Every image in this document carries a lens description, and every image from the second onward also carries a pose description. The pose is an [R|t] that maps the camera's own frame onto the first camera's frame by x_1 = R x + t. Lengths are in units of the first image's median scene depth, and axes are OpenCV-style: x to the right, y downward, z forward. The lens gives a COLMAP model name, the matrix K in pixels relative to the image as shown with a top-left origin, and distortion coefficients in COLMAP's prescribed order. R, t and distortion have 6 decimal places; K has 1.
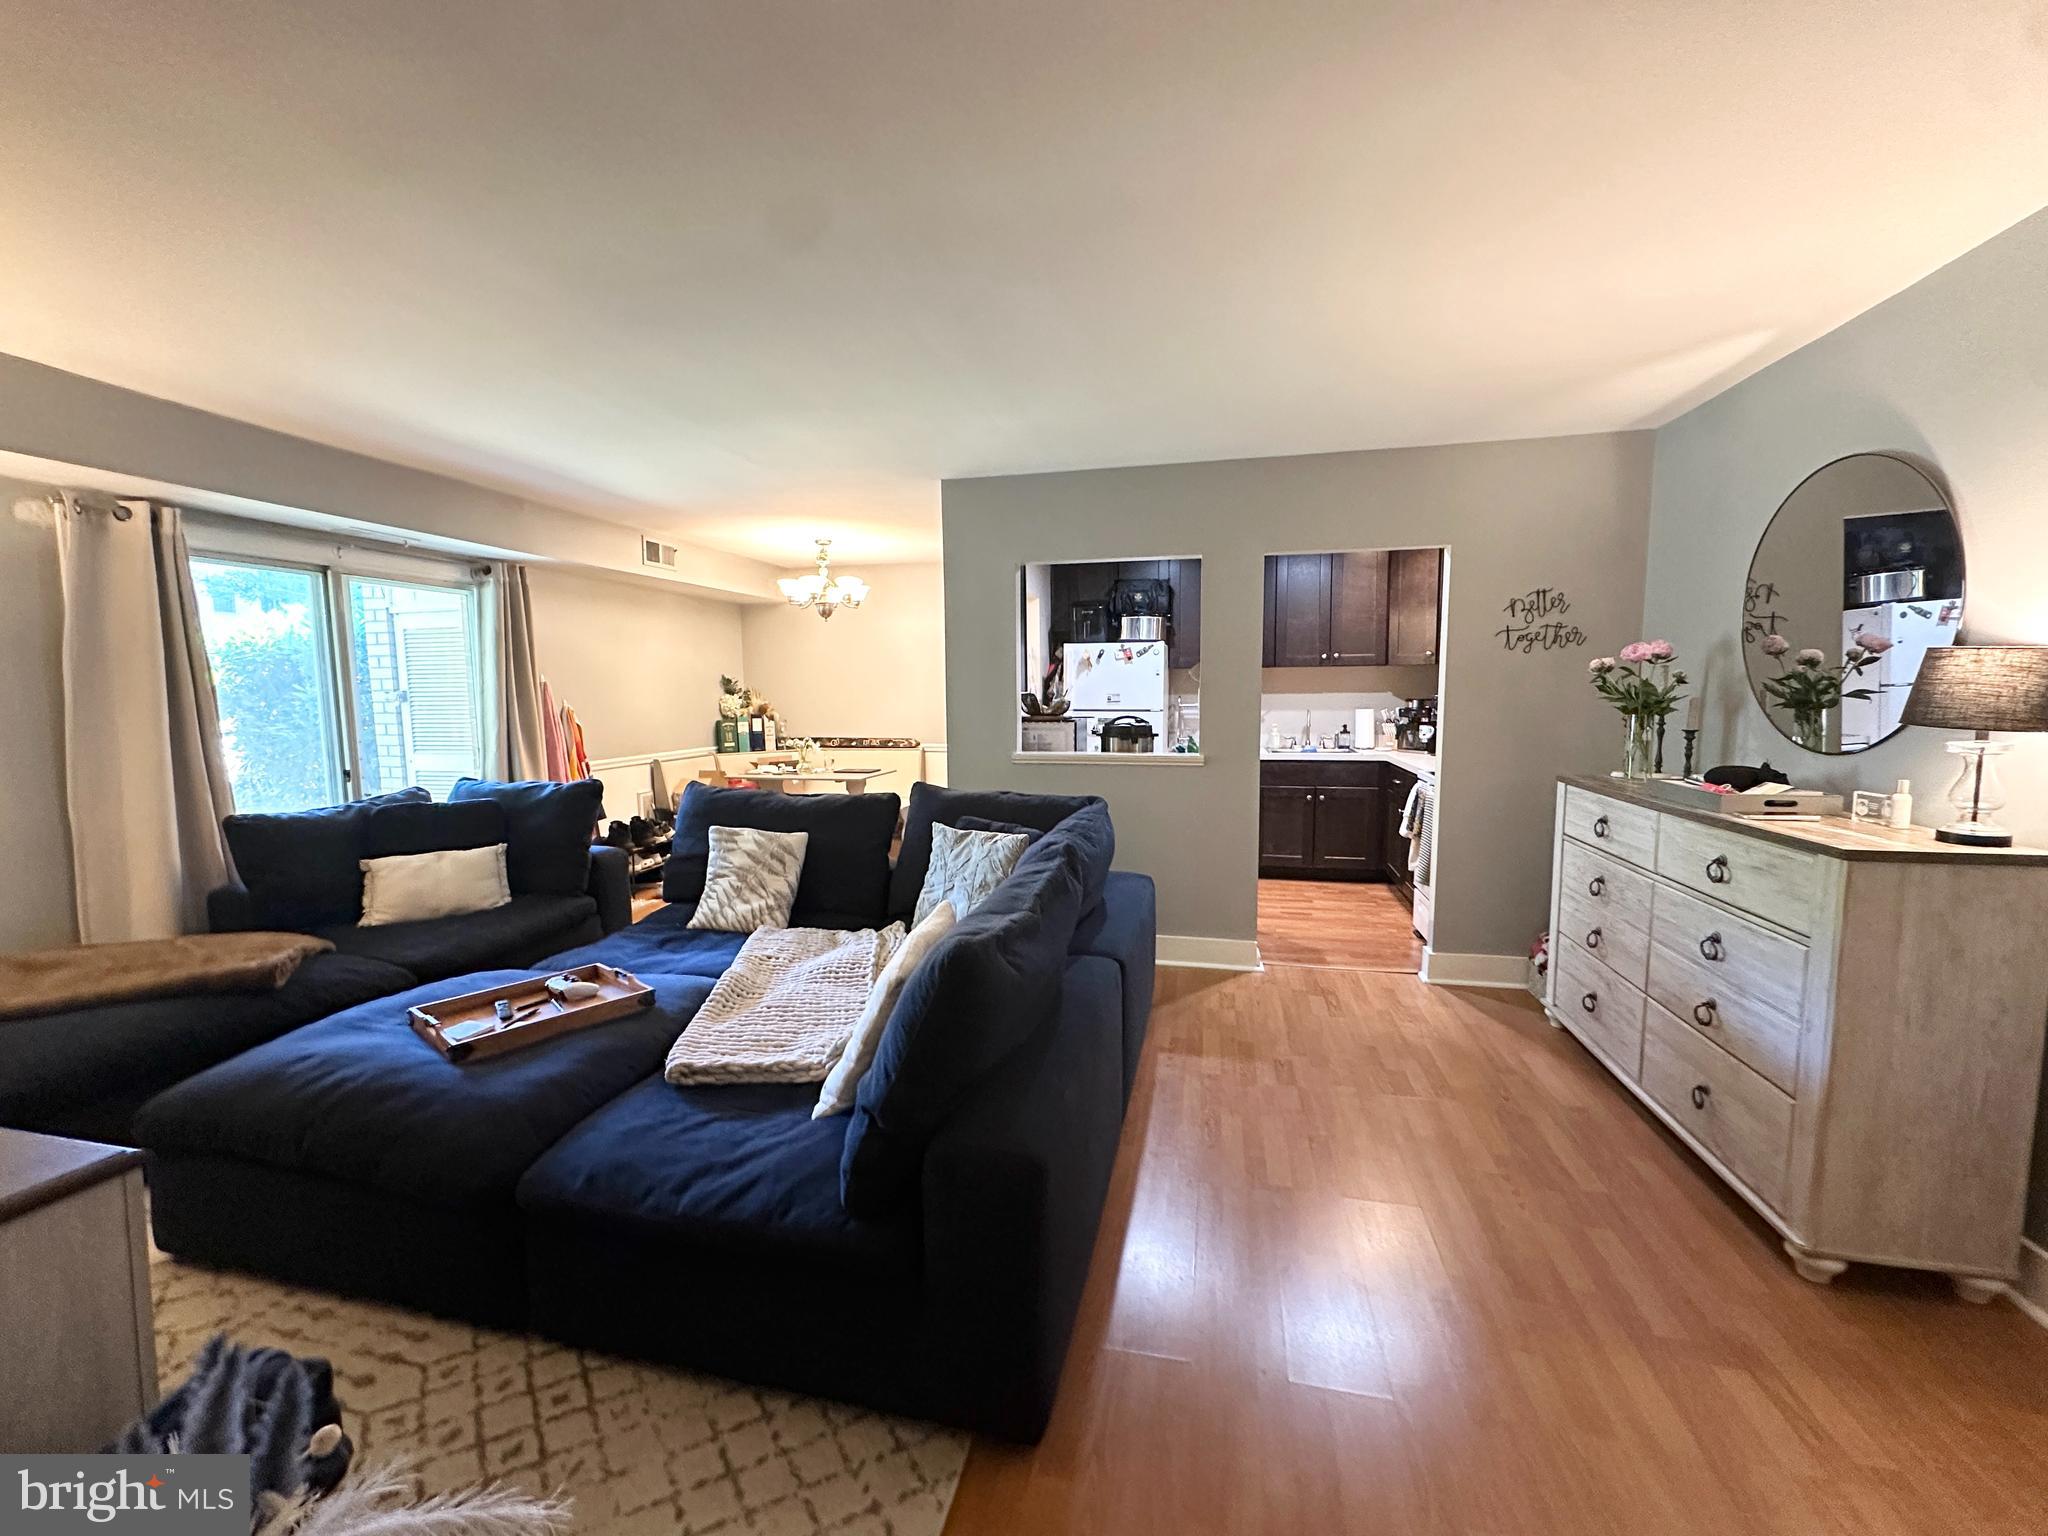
lens RADIAL K [[821.4, 0, 1029.2], [0, 821.4, 768.0], [0, 0, 1]] dist [-0.001475, 0.000624]
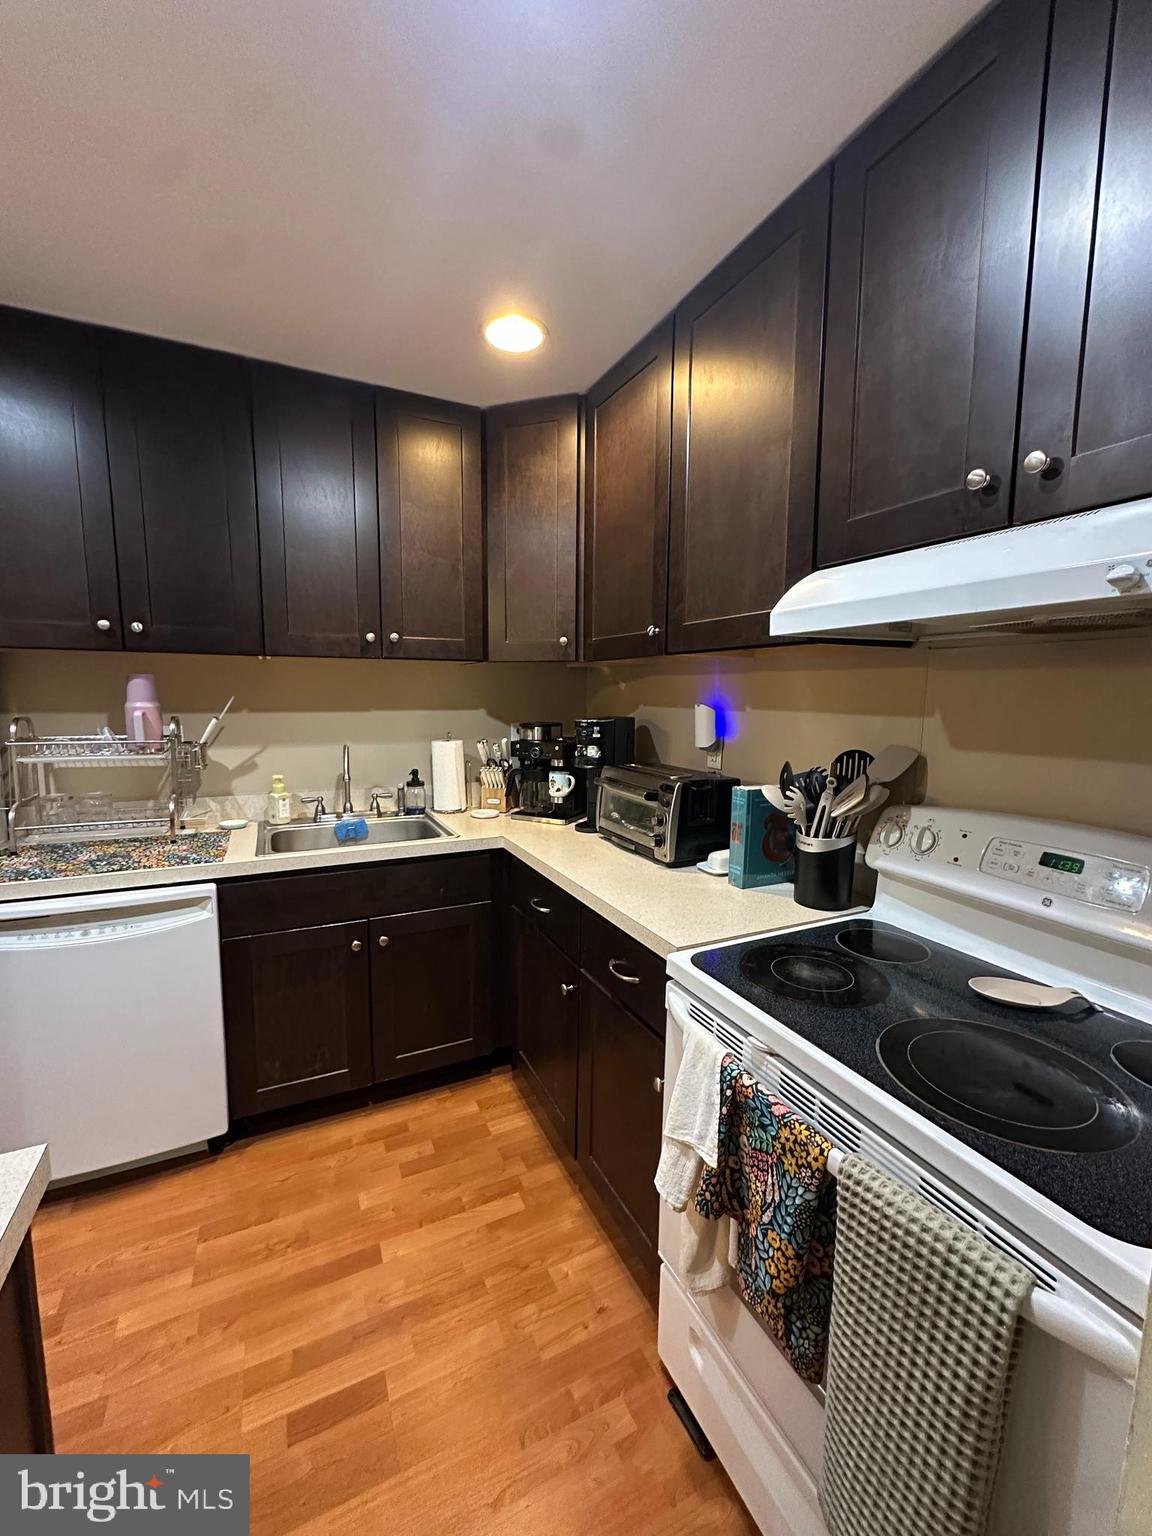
lens RADIAL K [[616.0, 0, 573.8], [0, 616.0, 769.4], [0, 0, 1]] dist [-0.001475, 0.000624]
pose [[0.784092, -0.059528, 0.617784, 0.231602], [0.042315, 0.998201, 0.042478, -0.070243], [-0.619201, -0.007166, 0.785200, 0.660900]]
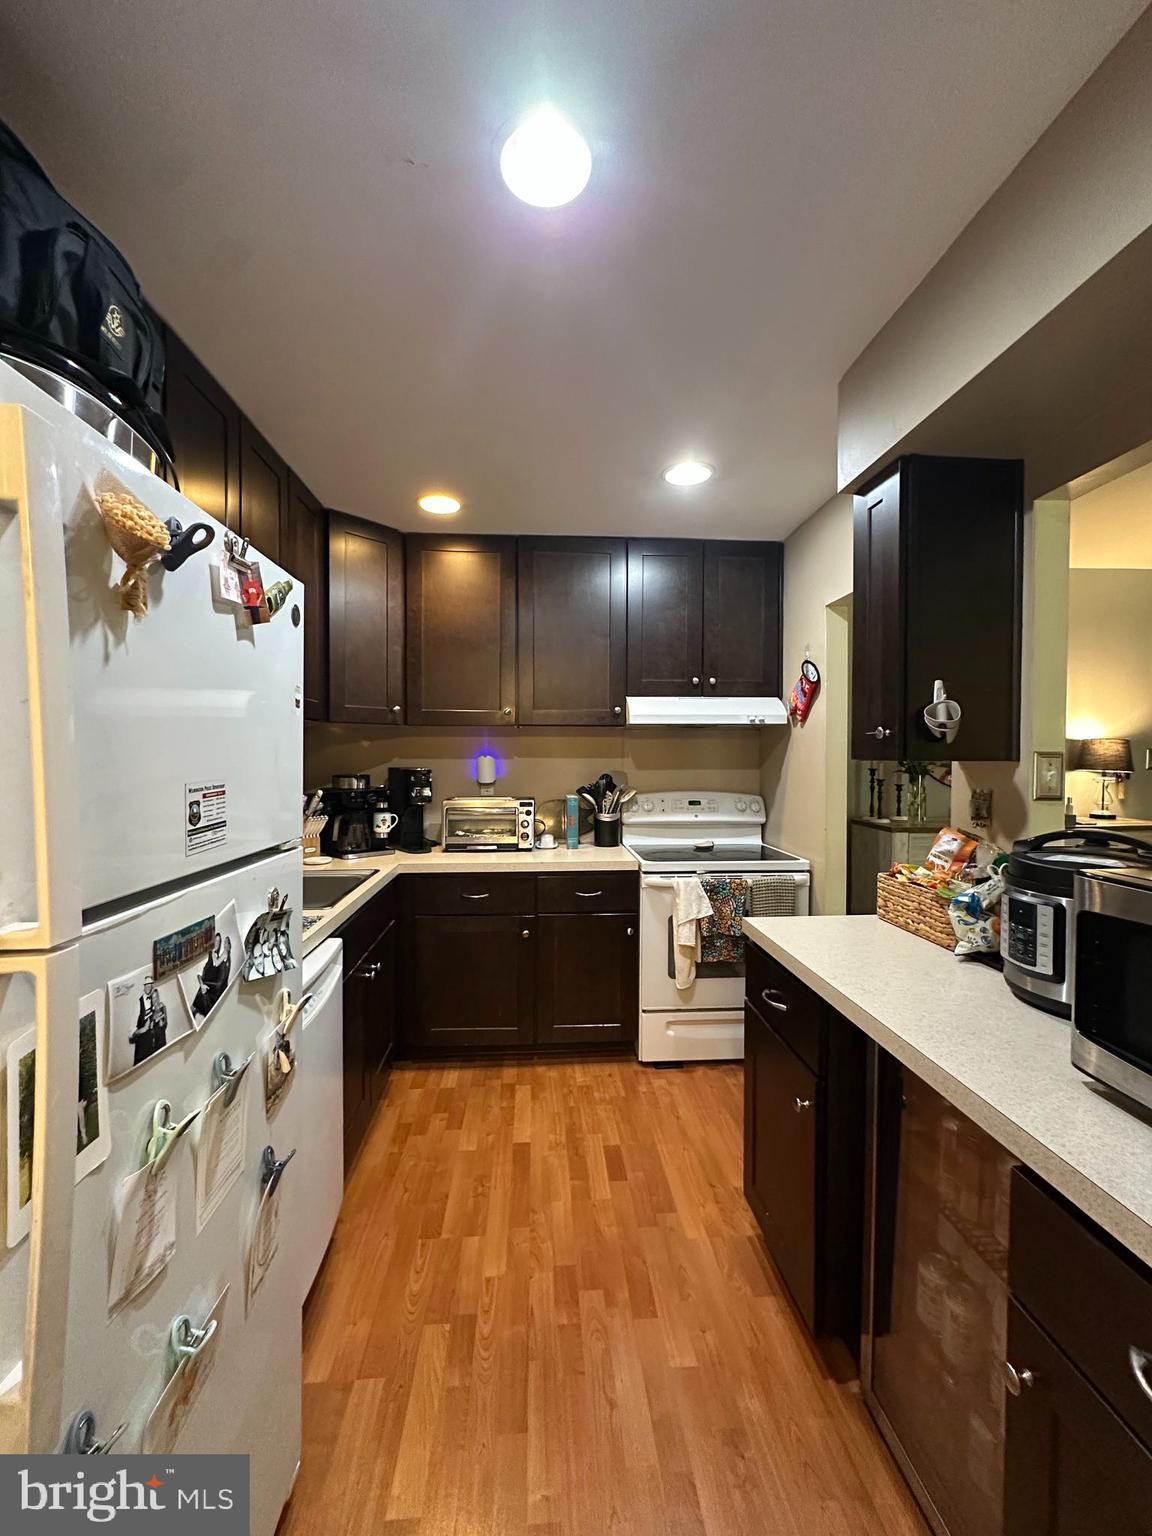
lens RADIAL K [[616.0, 0, 575.4], [0, 616.0, 770.6], [0, 0, 1]] dist [-0.001475, 0.000624]
pose [[-0.279558, -0.016386, 0.959989, -0.054319], [0.095539, 0.994417, 0.044796, -0.093551], [-0.955364, 0.104239, -0.276432, 0.975923]]
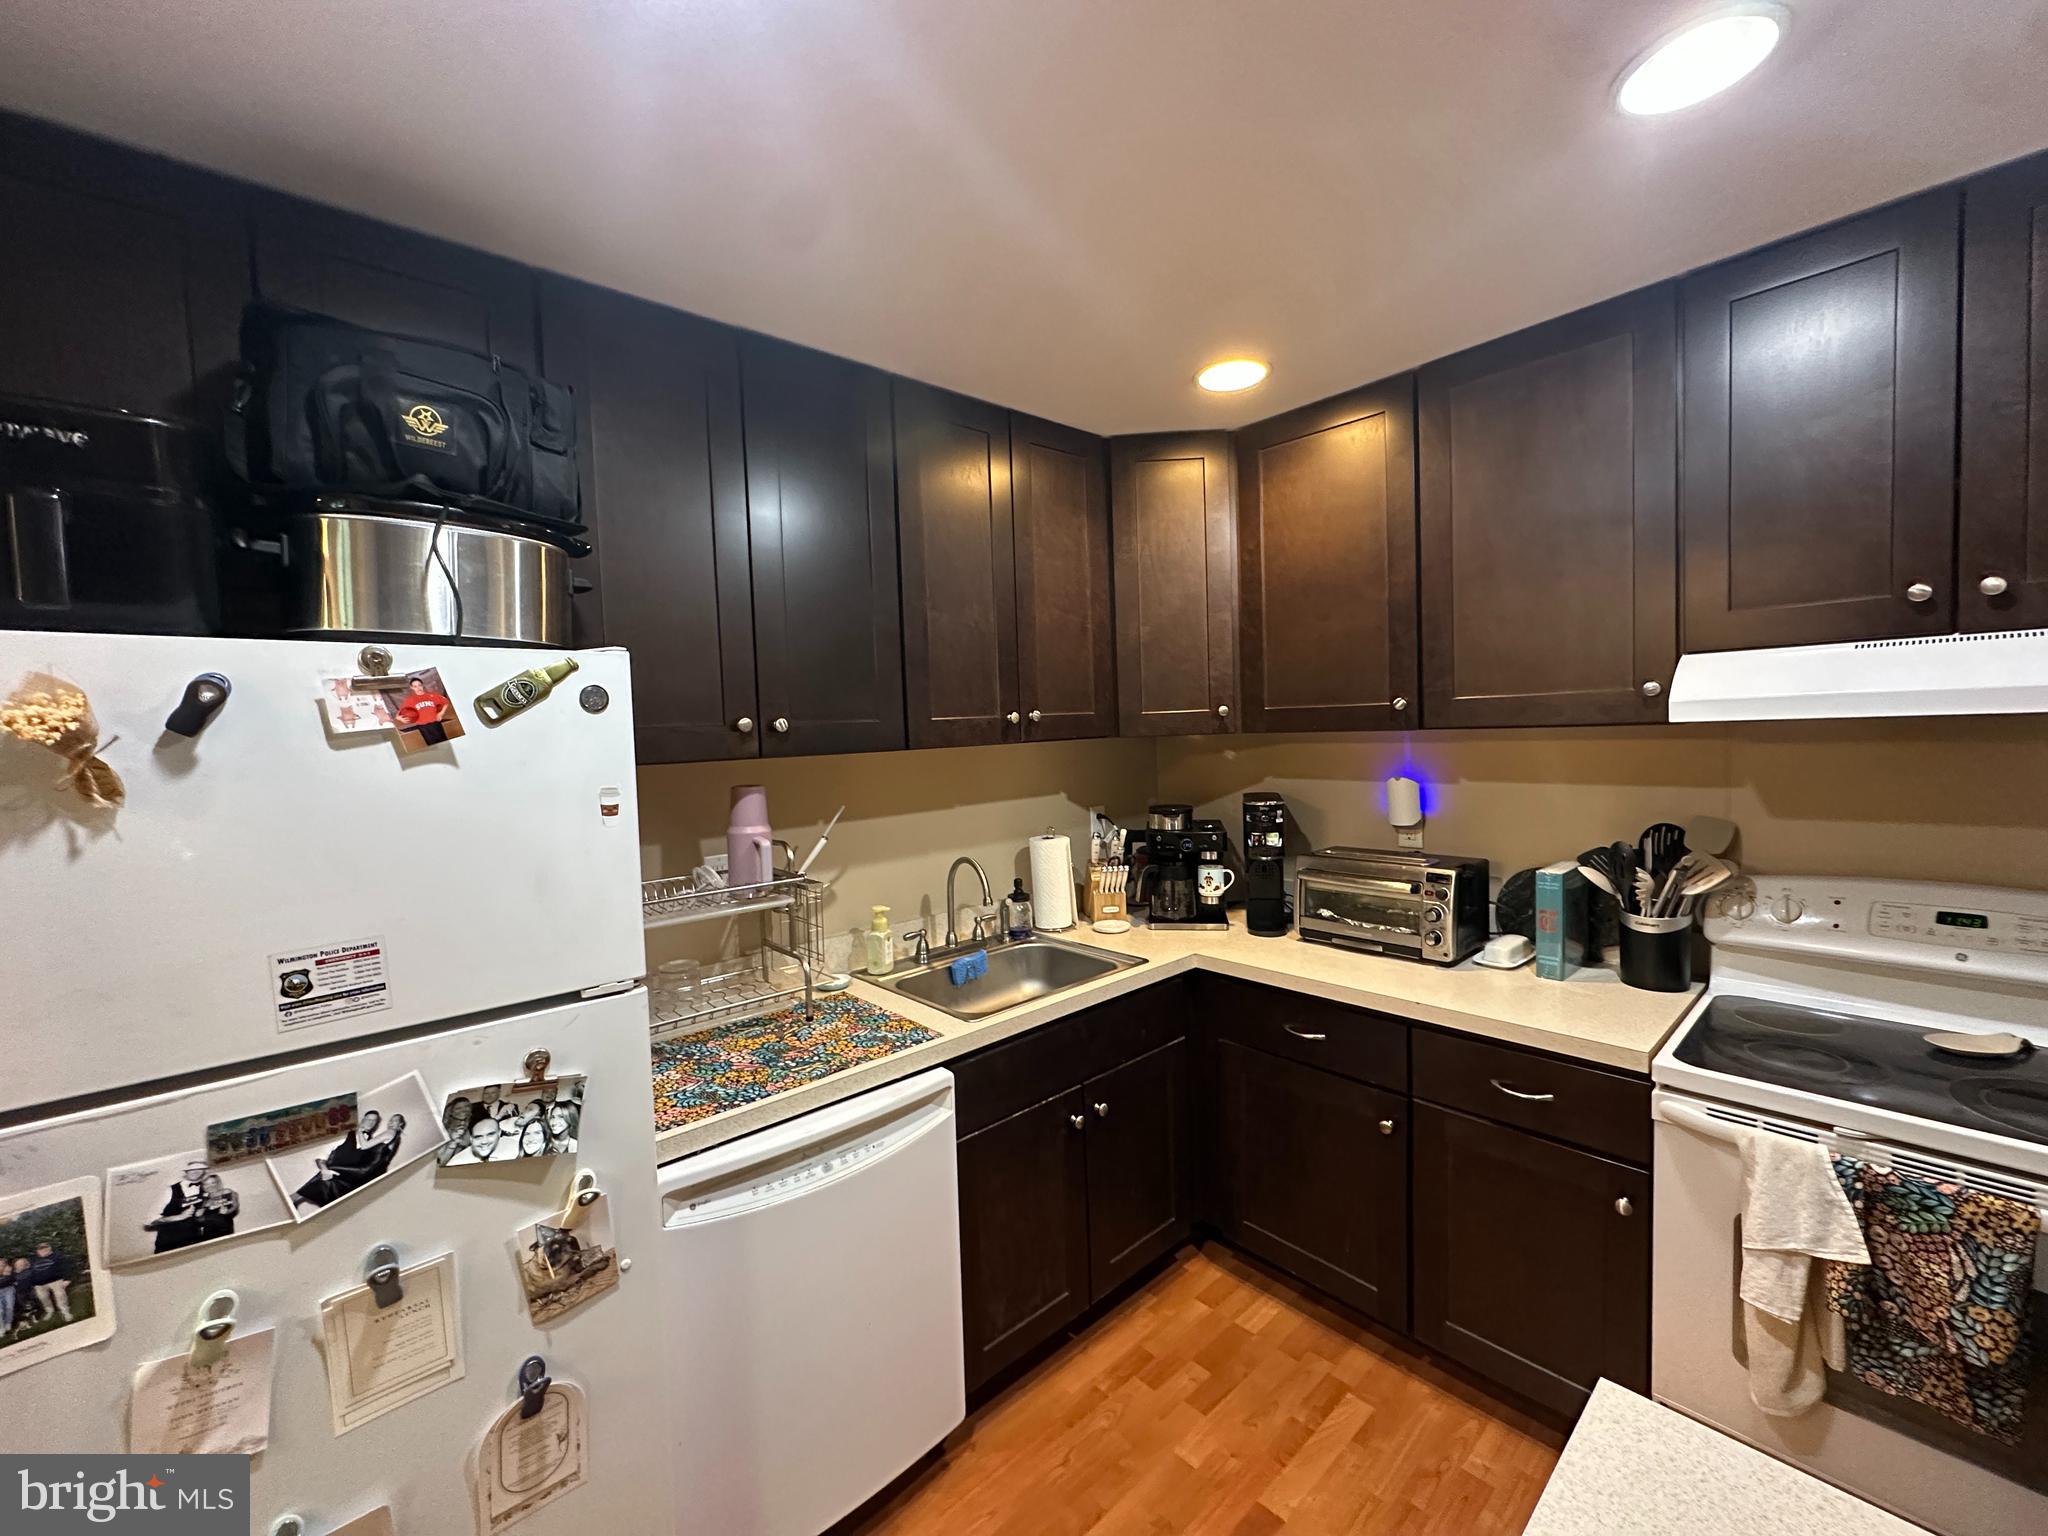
lens RADIAL K [[821.4, 0, 1021.5], [0, 821.4, 771.5], [0, 0, 1]] dist [-0.001475, 0.000624]
pose [[0.585560, -0.057791, 0.808567, 0.054171], [0.112007, 0.993656, -0.010095, -0.110358], [-0.802854, 0.096476, 0.588318, 0.803465]]
